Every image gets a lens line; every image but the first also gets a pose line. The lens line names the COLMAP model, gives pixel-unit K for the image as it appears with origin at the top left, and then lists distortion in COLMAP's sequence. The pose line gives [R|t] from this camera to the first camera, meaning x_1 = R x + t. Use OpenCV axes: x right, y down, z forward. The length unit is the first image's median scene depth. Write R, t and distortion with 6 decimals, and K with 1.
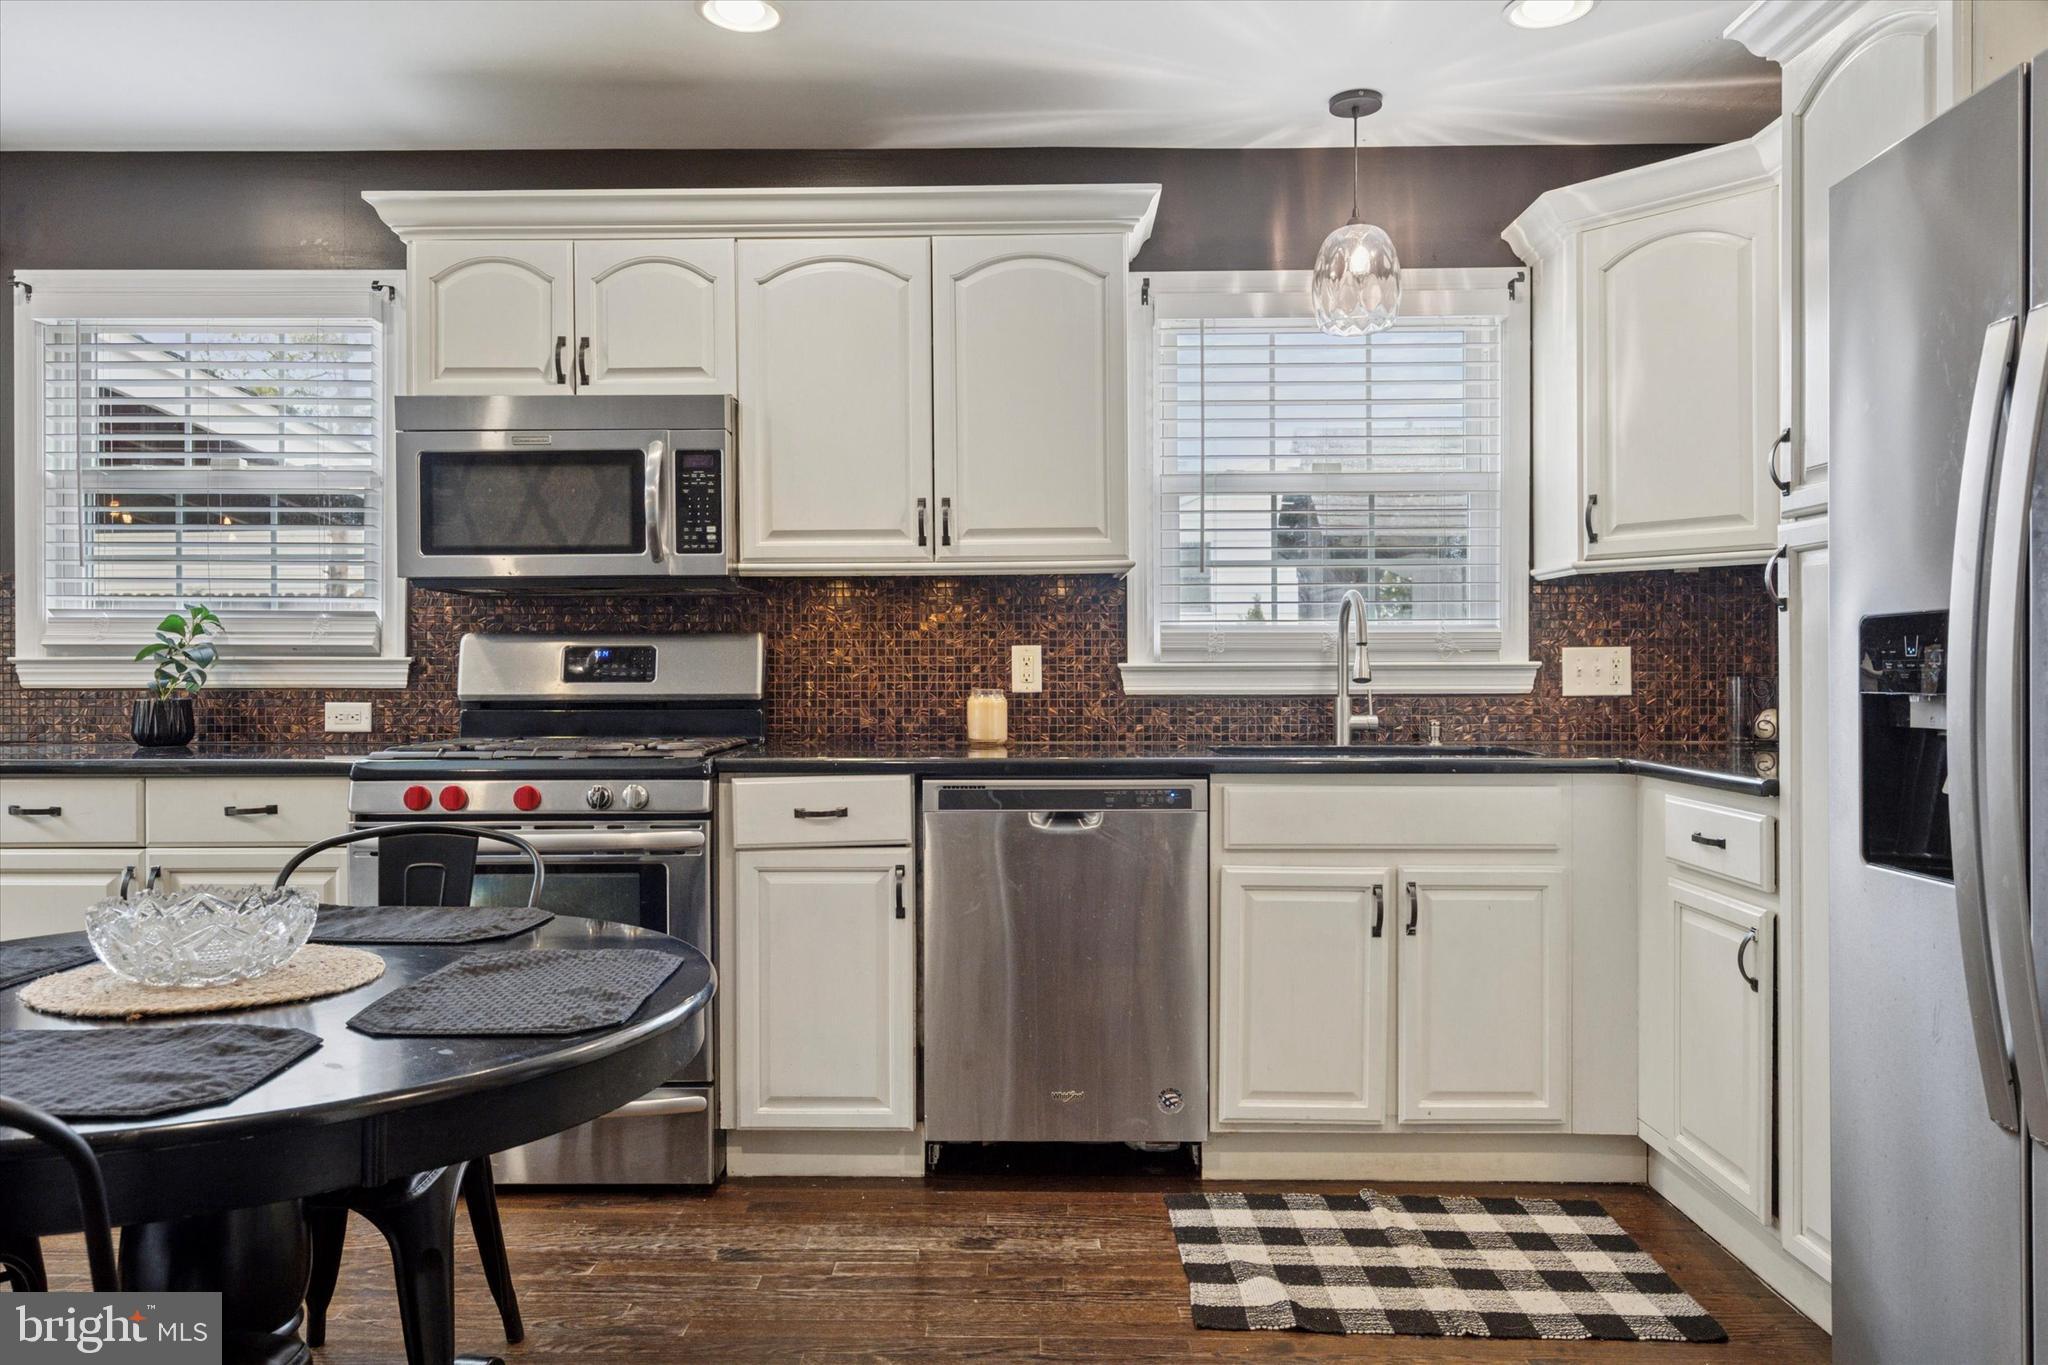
lens RADIAL K [[1400.5, 0, 1020.2], [0, 1400.5, 677.3], [0, 0, 1]] dist [0.007552, 0.001942]
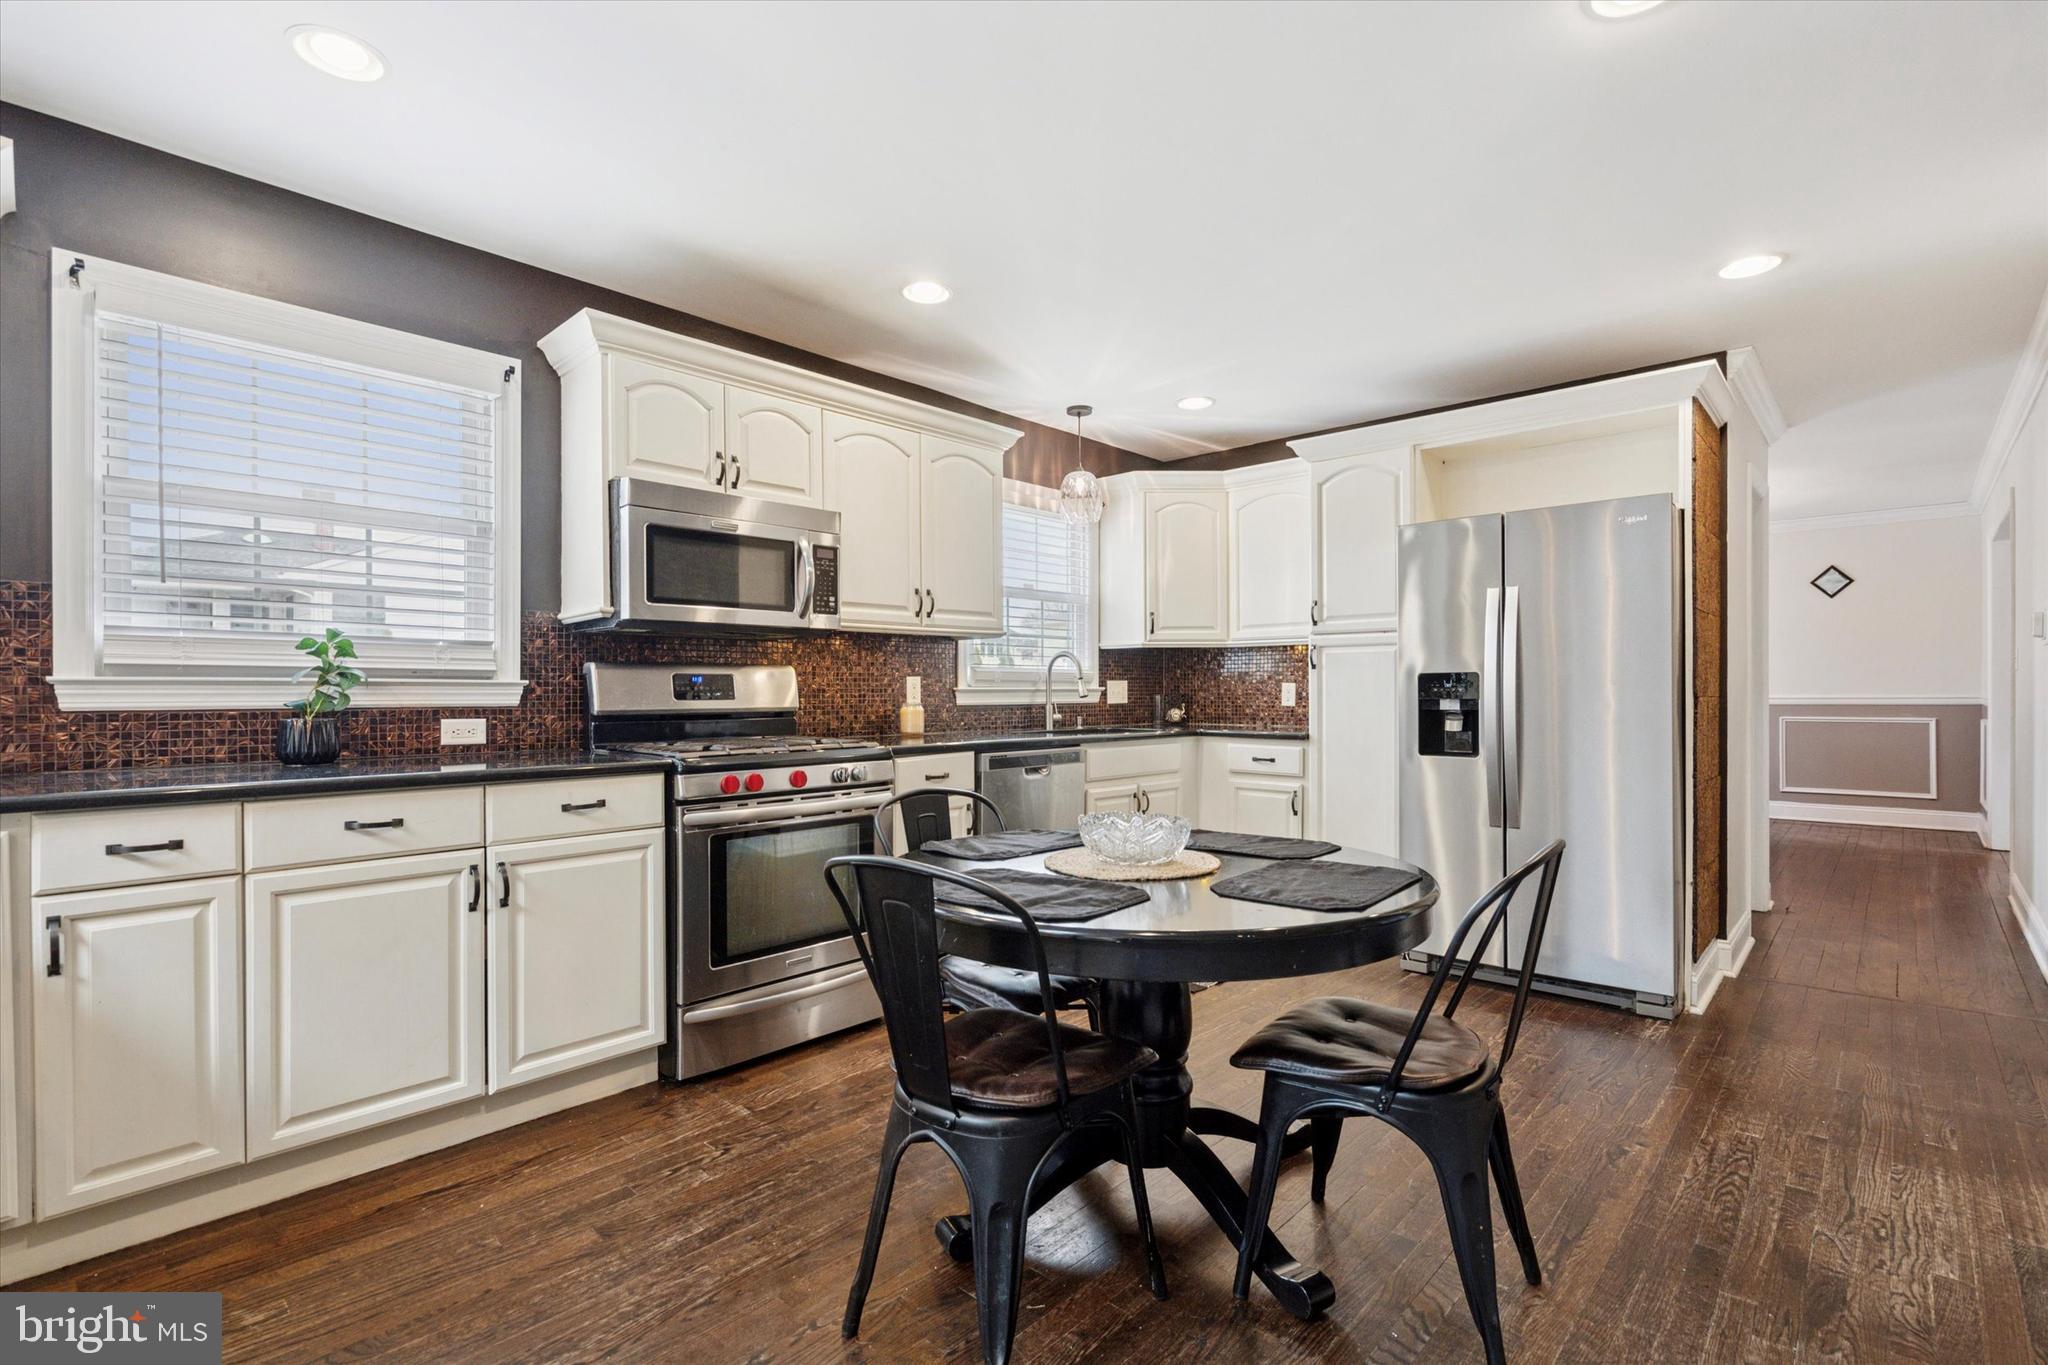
lens RADIAL K [[940.8, 0, 1031.3], [0, 940.8, 694.9], [0, 0, 1]] dist [0.003137, -0.001389]
pose [[0.670155, -0.002476, 0.742217, -0.763323], [0.004551, 0.999989, -0.000773, 0.000616], [-0.742207, 0.003896, 0.670159, 0.136769]]
